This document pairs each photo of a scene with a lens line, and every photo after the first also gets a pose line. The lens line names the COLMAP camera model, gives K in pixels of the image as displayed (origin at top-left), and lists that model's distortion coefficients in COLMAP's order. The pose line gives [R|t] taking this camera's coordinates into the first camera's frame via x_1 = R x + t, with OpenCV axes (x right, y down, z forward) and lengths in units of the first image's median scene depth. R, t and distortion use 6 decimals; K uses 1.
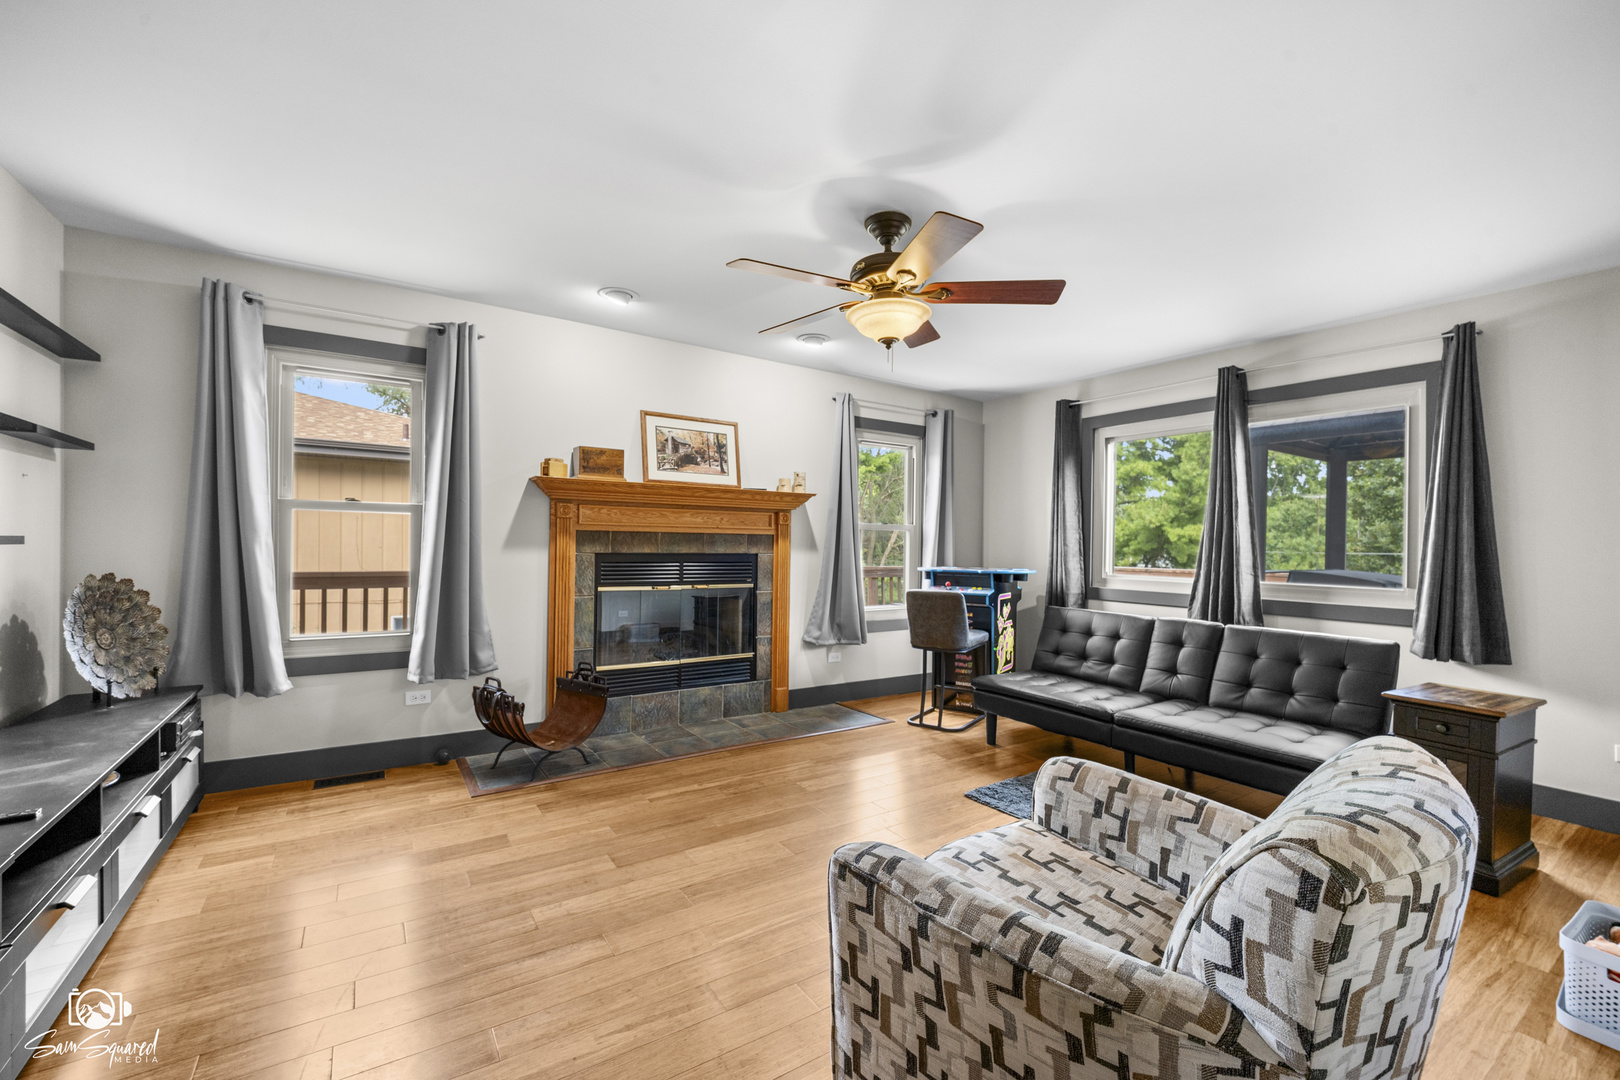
lens RADIAL K [[671.4, 0, 812.1], [0, 671.4, 546.4], [0, 0, 1]] dist [-0.004510, -0.000444]
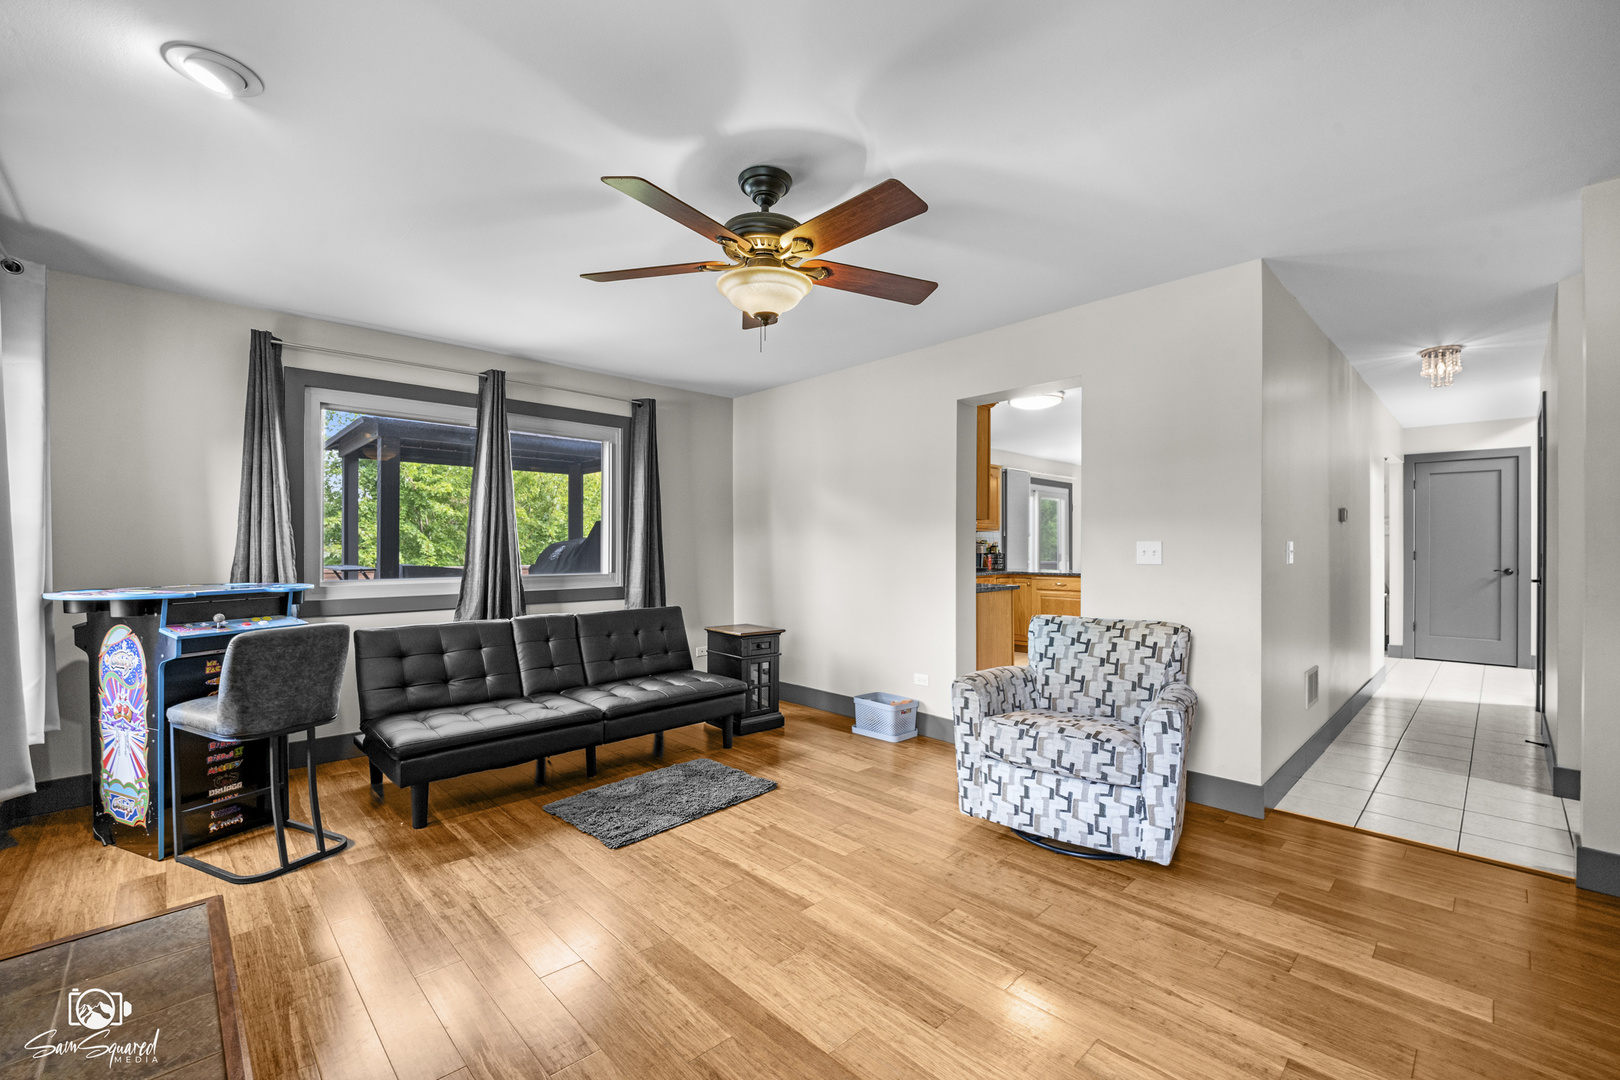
lens RADIAL K [[671.4, 0, 812.2], [0, 671.4, 544.1], [0, 0, 1]] dist [-0.004510, -0.000444]
pose [[-0.181604, -0.016163, 0.983239, -0.475273], [0.001541, 0.999859, 0.016720, -0.015179], [-0.983371, 0.004551, -0.181554, 0.686216]]
